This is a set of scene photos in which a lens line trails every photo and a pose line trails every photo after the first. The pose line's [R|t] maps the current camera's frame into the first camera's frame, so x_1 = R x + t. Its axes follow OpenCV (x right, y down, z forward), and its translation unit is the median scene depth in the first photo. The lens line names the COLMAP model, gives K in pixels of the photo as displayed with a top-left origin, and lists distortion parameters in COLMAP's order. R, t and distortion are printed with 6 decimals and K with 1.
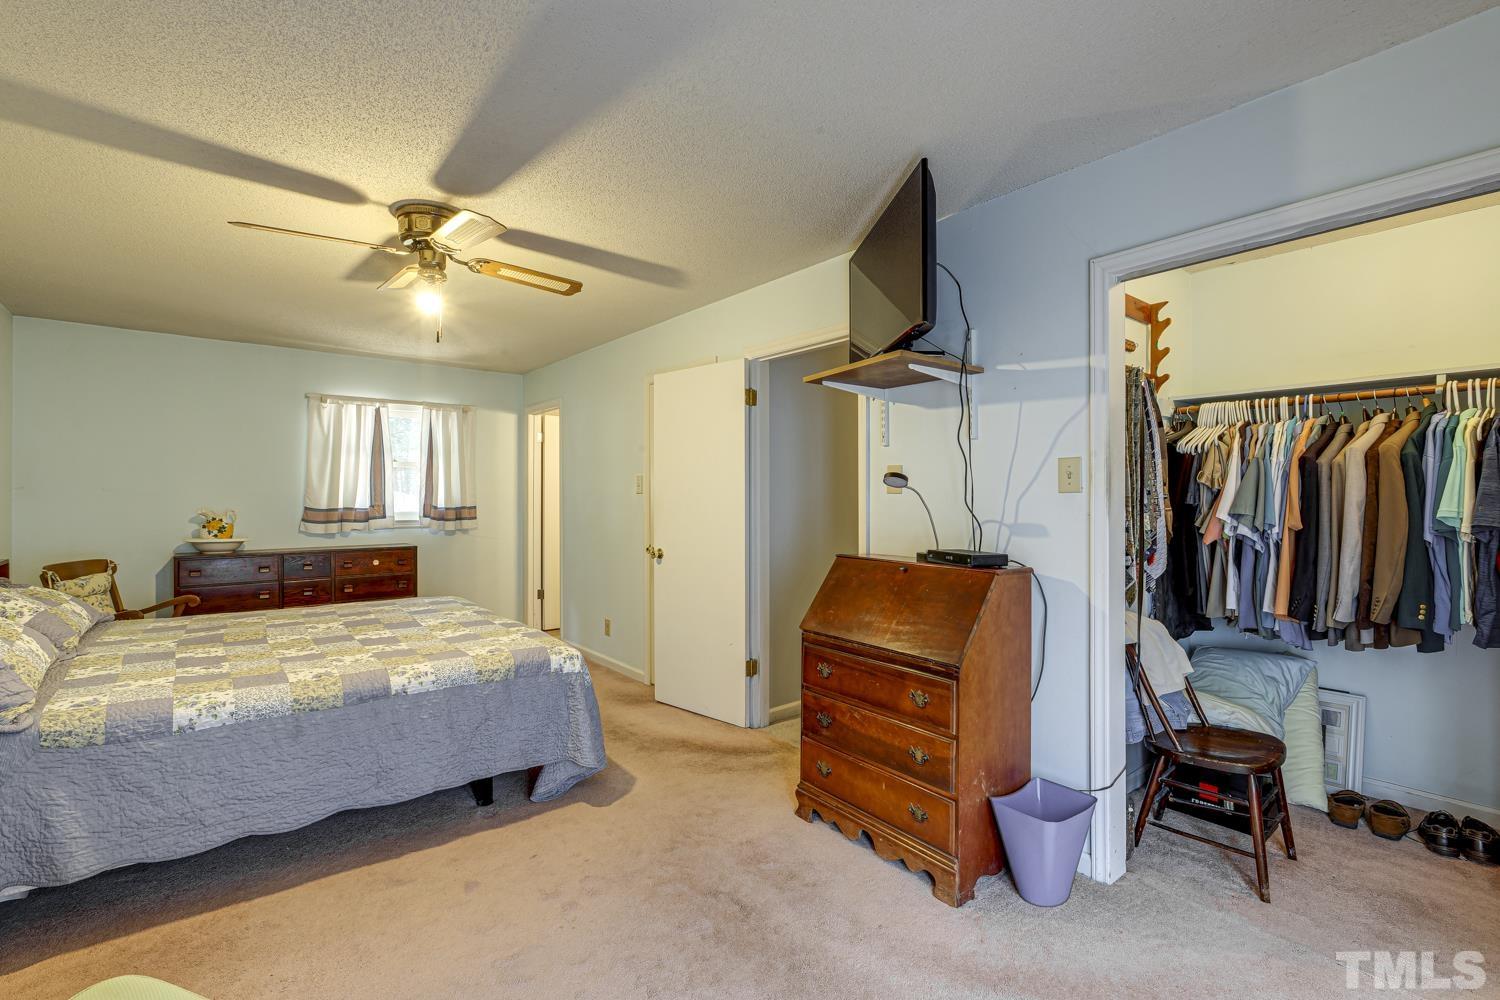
lens RADIAL K [[674.1, 0, 750.0], [0, 674.1, 500.0], [0, 0, 1]] dist [0.001510, 0.000451]
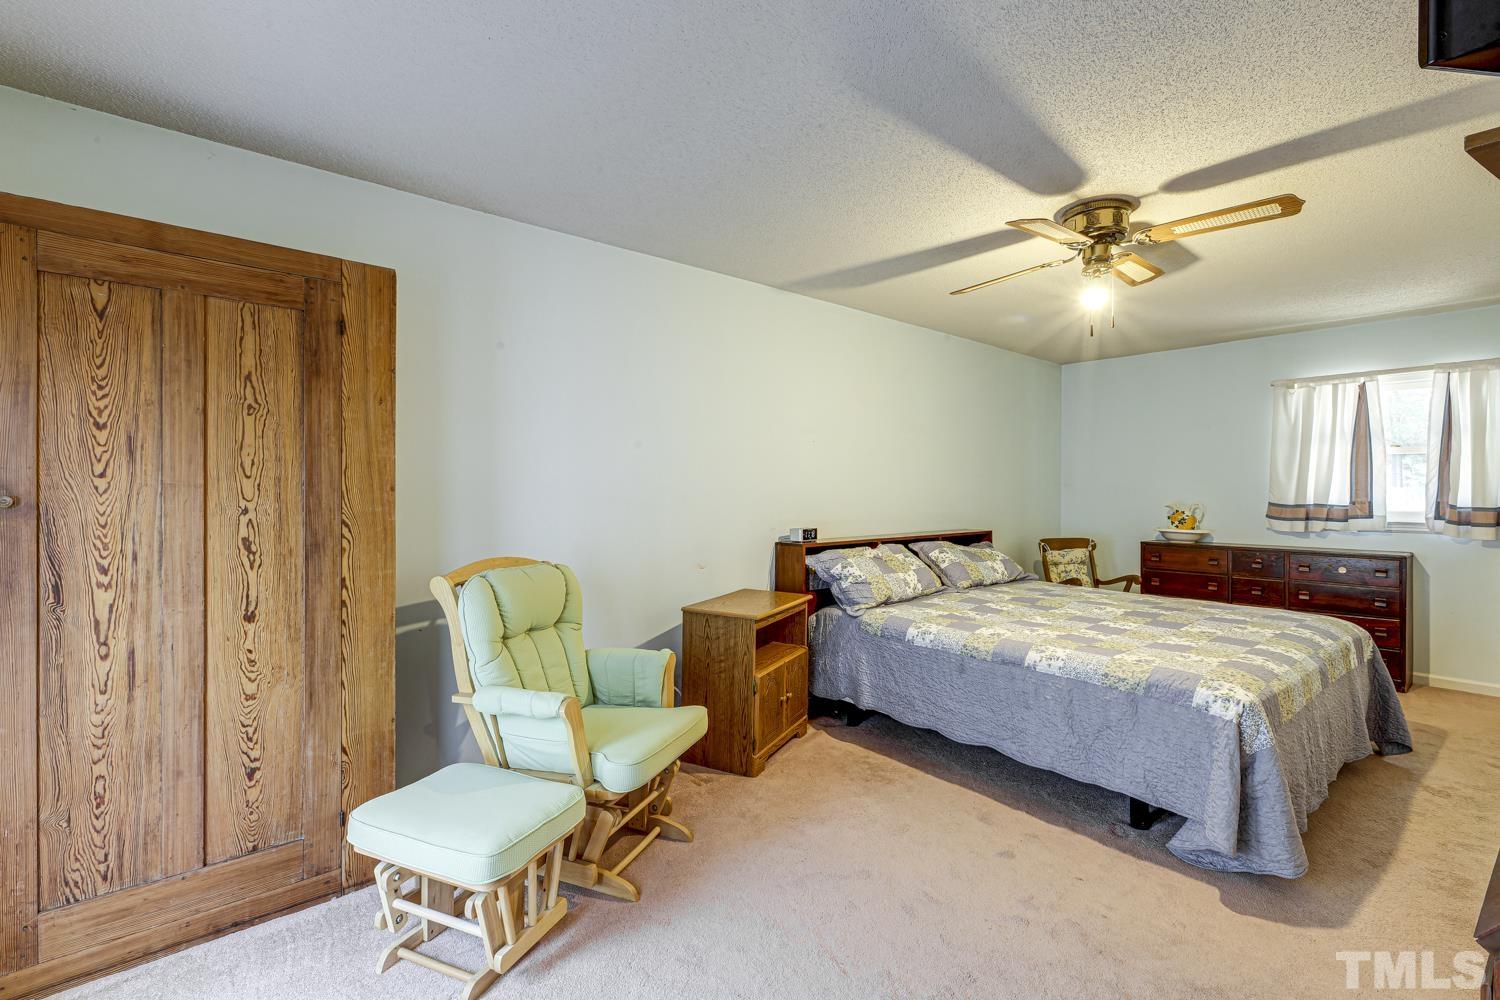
lens RADIAL K [[693.1, 0, 746.9], [0, 693.1, 491.2], [0, 0, 1]] dist [0.000652, 0.000129]
pose [[-0.001779, 0.000501, -0.999998, 0.390587], [-0.007303, 0.999973, 0.000514, -0.000114], [0.999972, 0.007303, -0.001775, 0.335492]]
